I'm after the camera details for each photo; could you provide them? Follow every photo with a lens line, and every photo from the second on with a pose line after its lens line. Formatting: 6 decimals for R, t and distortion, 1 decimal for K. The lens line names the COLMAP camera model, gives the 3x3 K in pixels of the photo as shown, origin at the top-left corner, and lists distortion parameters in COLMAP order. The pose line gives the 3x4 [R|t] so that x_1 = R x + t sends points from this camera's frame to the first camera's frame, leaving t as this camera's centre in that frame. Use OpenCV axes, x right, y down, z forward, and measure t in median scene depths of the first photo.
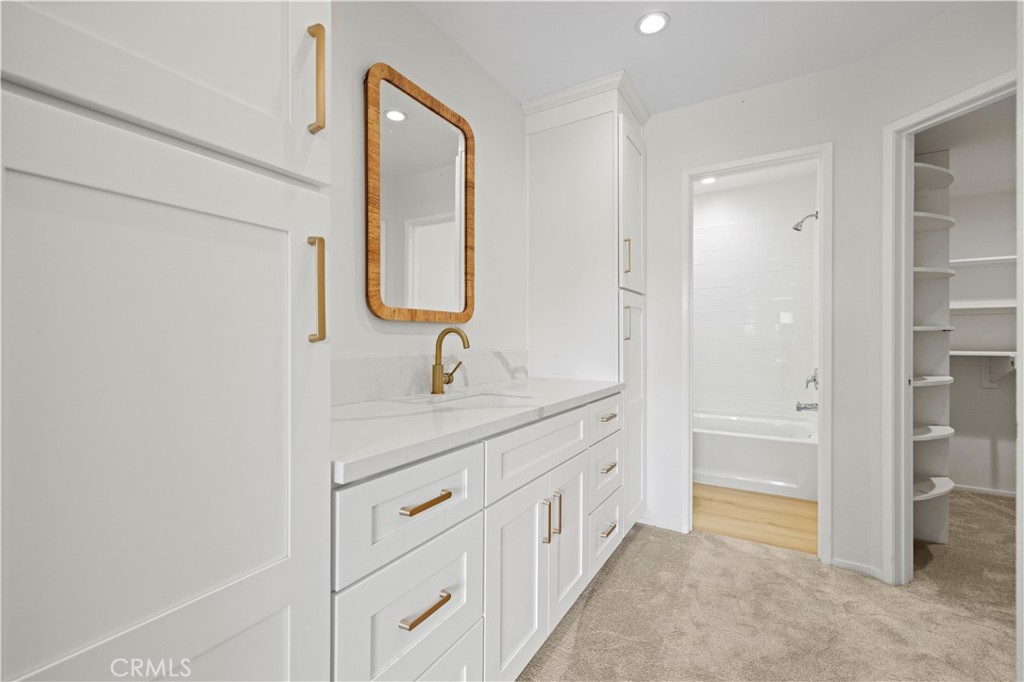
lens RADIAL K [[437.4, 0, 509.7], [0, 437.4, 337.2], [0, 0, 1]] dist [0.005188, 0.000009]
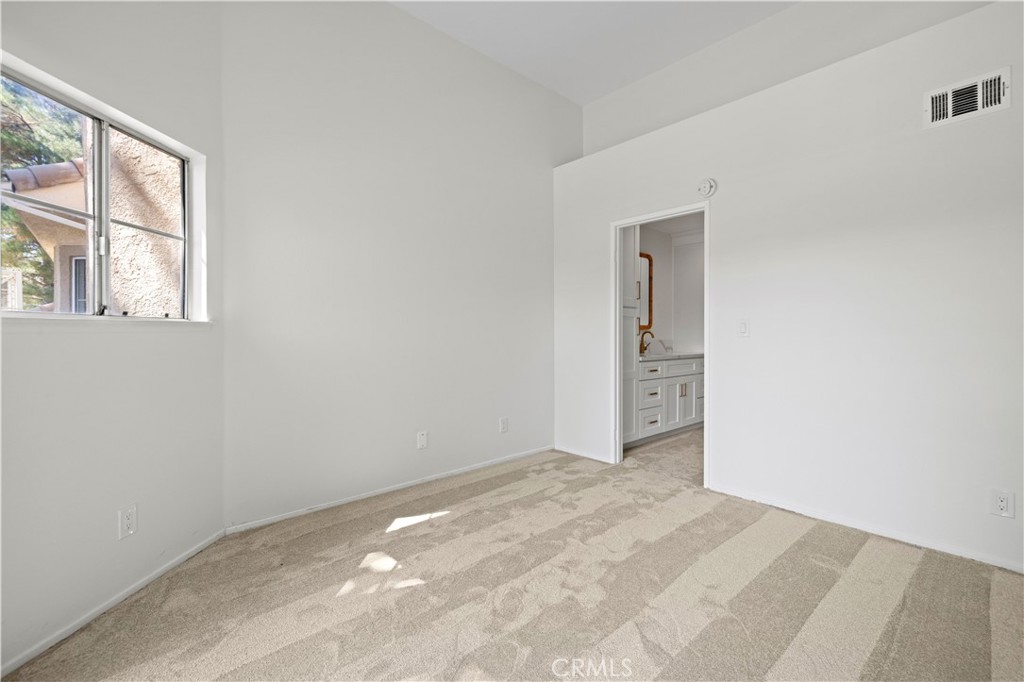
lens RADIAL K [[437.4, 0, 509.7], [0, 437.4, 337.2], [0, 0, 1]] dist [0.005188, 0.000009]
pose [[0.957655, 0.000541, -0.287917, -0.168787], [0.001039, 0.999985, 0.005336, 0.002270], [0.287915, -0.005409, 0.957641, -2.104798]]
